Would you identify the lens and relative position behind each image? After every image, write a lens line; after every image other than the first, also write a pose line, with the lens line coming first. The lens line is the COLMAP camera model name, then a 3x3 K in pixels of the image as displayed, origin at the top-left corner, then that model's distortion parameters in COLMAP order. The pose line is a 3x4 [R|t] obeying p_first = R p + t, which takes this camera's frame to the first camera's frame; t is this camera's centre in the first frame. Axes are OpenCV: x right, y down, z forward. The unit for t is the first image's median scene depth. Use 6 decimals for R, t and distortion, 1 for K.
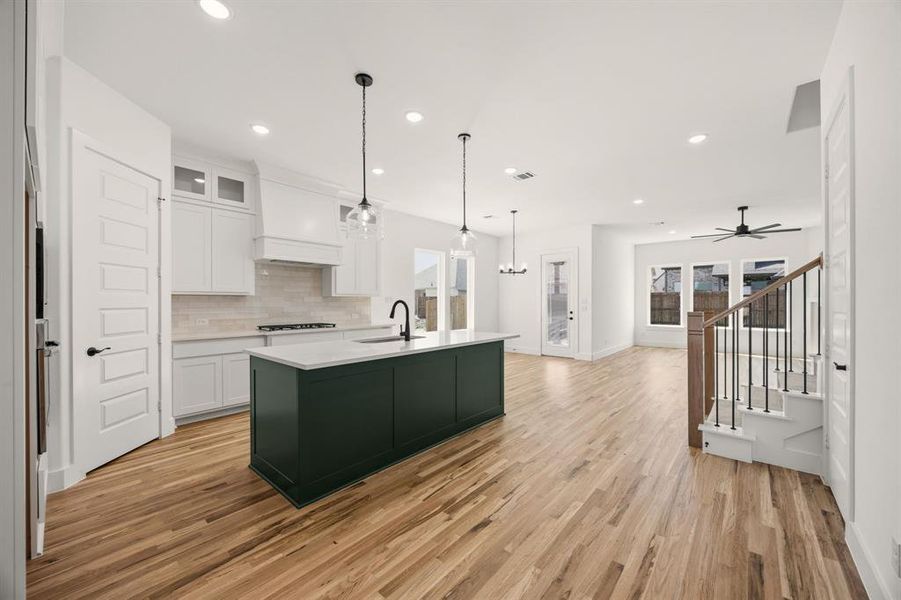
lens RADIAL K [[343.2, 0, 455.6], [0, 343.2, 305.0], [0, 0, 1]] dist [-0.003119, 0.001371]
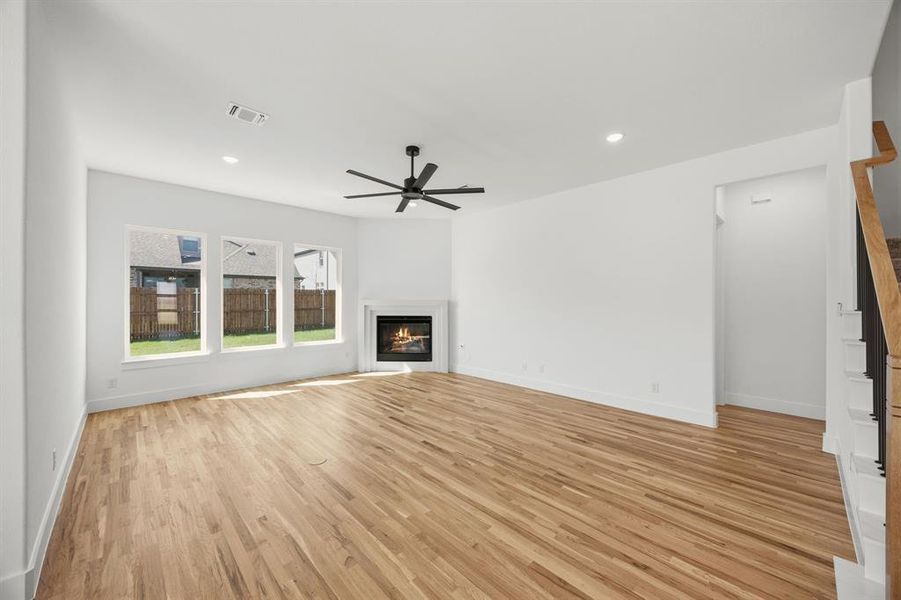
lens RADIAL K [[343.2, 0, 454.8], [0, 343.2, 299.4], [0, 0, 1]] dist [-0.003119, 0.001371]
pose [[0.089609, 0.002429, 0.995974, 0.381217], [0.005473, 0.999981, -0.002931, -0.036035], [-0.995962, 0.005713, 0.089594, 1.292556]]
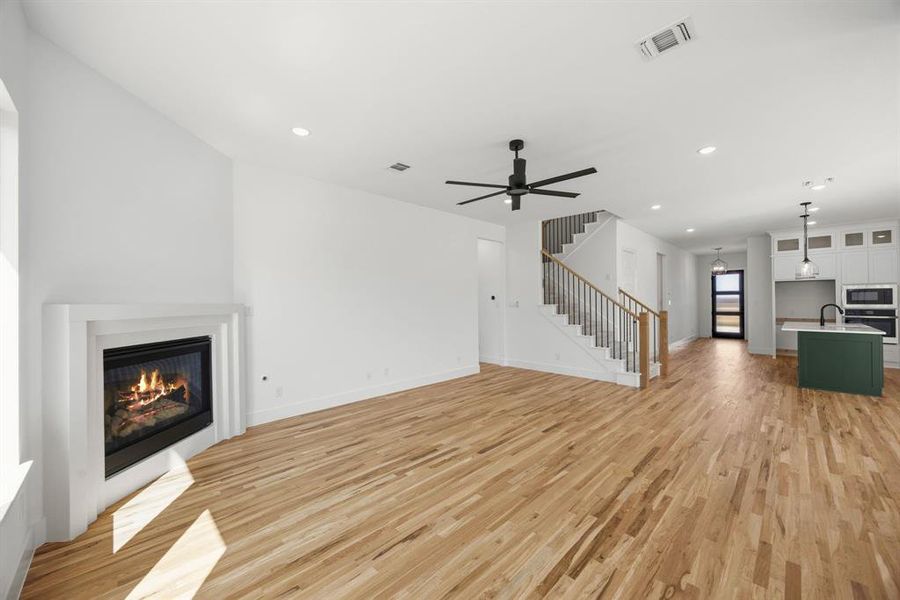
lens RADIAL K [[342.8, 0, 456.2], [0, 342.8, 299.7], [0, 0, 1]] dist [-0.003119, 0.001371]
pose [[-0.997650, 0.007838, 0.068072, 1.332158], [0.007910, 0.999968, 0.000787, -0.043180], [-0.068064, 0.001323, -0.997680, 2.314715]]
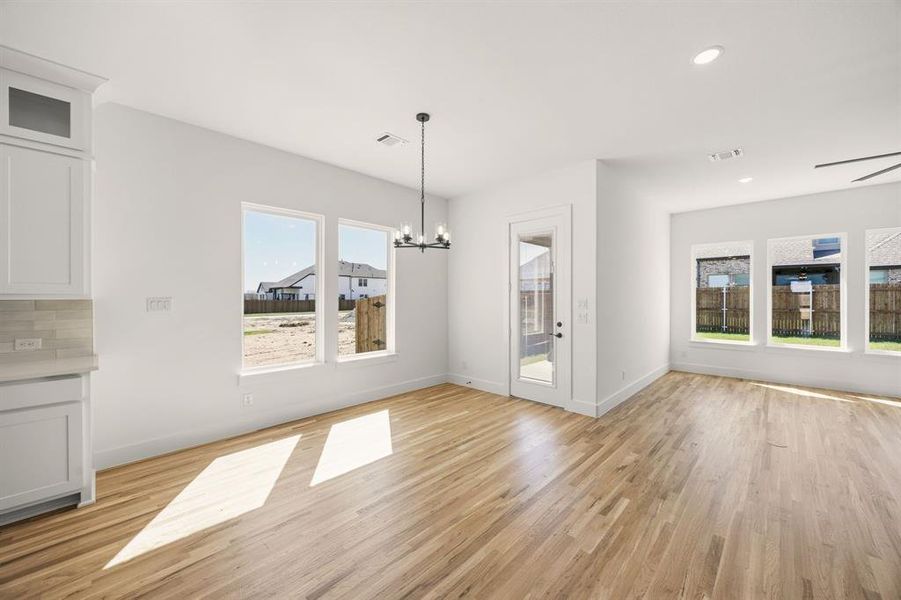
lens RADIAL K [[343.2, 0, 454.6], [0, 343.2, 298.2], [0, 0, 1]] dist [-0.003119, 0.001371]
pose [[0.998693, 0.001140, -0.051104, 0.370019], [-0.001374, 0.999989, -0.004535, -0.032728], [0.051098, 0.004599, 0.998683, 0.826389]]
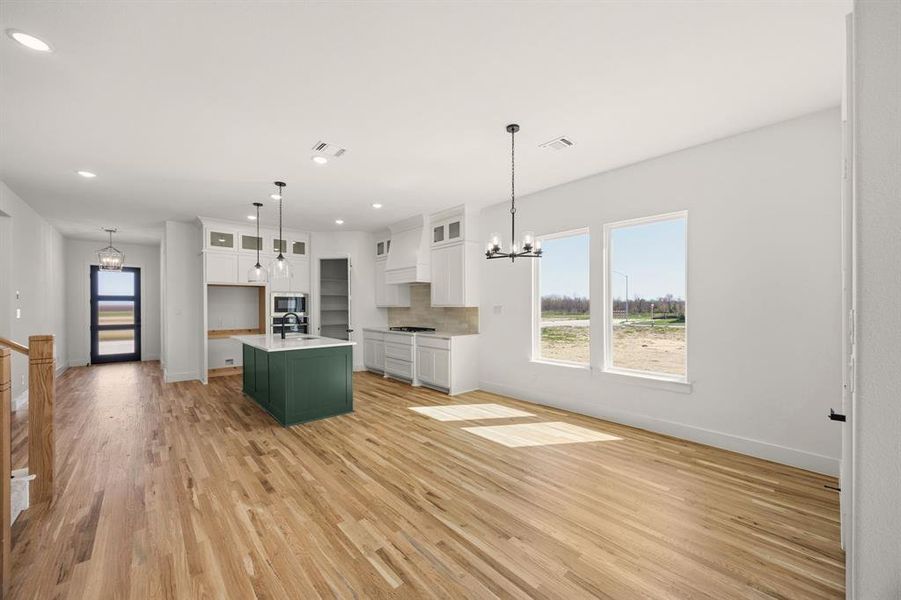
lens RADIAL K [[343.2, 0, 455.1], [0, 343.2, 306.0], [0, 0, 1]] dist [-0.003119, 0.001371]
pose [[-0.123581, 0.002321, -0.992332, 1.018926], [-0.001109, 0.999996, 0.002477, -0.039320], [0.992334, 0.001407, -0.123578, 1.522241]]
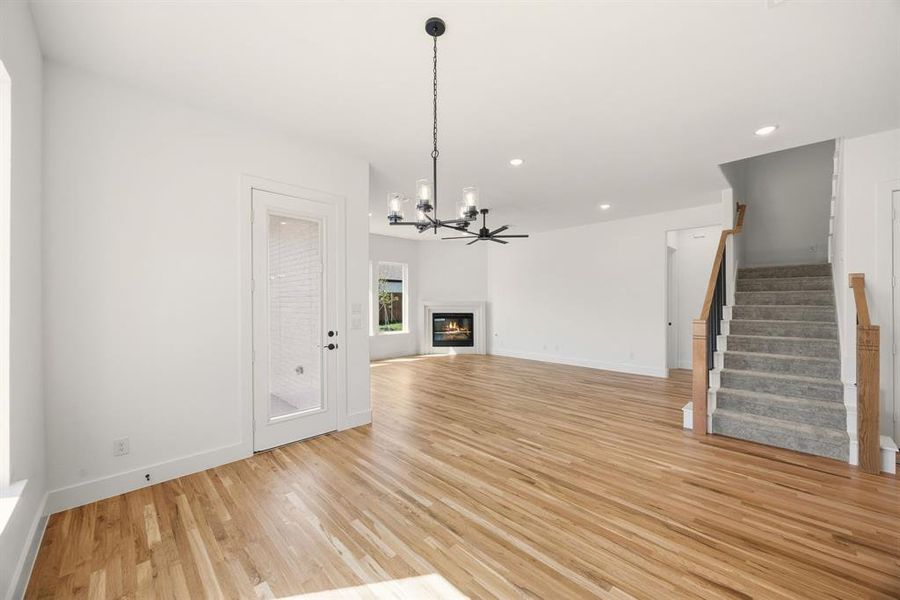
lens RADIAL K [[342.8, 0, 454.6], [0, 342.8, 302.7], [0, 0, 1]] dist [-0.003119, 0.001371]
pose [[0.077440, -0.004362, 0.996987, -0.212344], [0.010007, 0.999943, 0.003597, -0.038602], [-0.996947, 0.009698, 0.077480, 1.491345]]
